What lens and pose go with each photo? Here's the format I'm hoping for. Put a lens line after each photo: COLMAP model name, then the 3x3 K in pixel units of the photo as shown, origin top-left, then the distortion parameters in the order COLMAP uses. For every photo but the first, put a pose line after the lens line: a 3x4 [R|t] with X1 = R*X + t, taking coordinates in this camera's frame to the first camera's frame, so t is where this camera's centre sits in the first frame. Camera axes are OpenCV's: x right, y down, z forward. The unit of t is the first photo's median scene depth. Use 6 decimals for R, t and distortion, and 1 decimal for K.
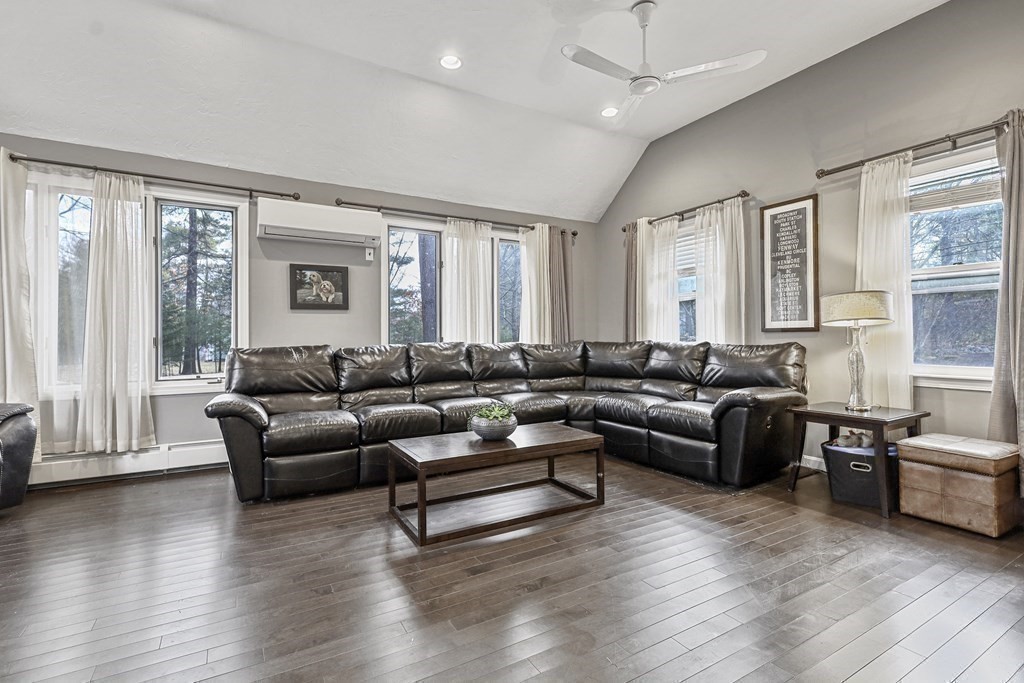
lens RADIAL K [[482.4, 0, 506.0], [0, 482.4, 336.0], [0, 0, 1]] dist [0.001428, -0.000240]
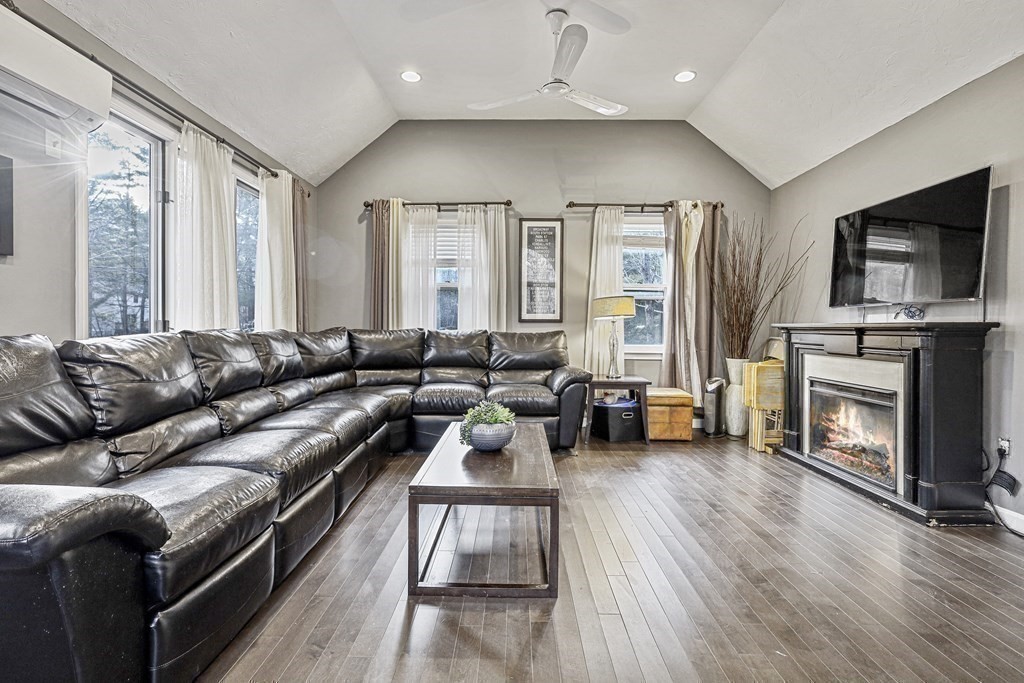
lens RADIAL K [[482.4, 0, 509.2], [0, 482.4, 332.0], [0, 0, 1]] dist [0.001428, -0.000240]
pose [[0.510502, -0.000575, 0.859877, -0.519405], [-0.015011, 0.999841, 0.009580, 0.005594], [-0.859746, -0.017799, 0.510412, 0.407168]]
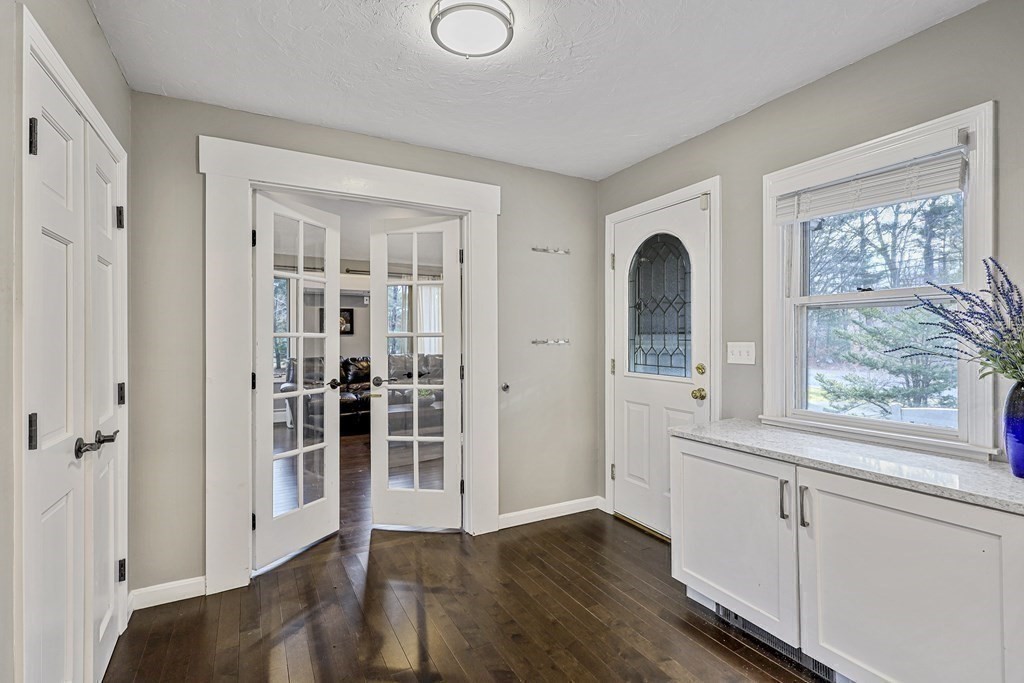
lens RADIAL K [[482.4, 0, 522.6], [0, 482.4, 336.2], [0, 0, 1]] dist [0.001428, -0.000240]
pose [[0.999983, 0.004523, -0.003762, 0.295456], [-0.004491, 0.999955, 0.008378, -0.071017], [0.003799, -0.008361, 0.999958, -0.746883]]
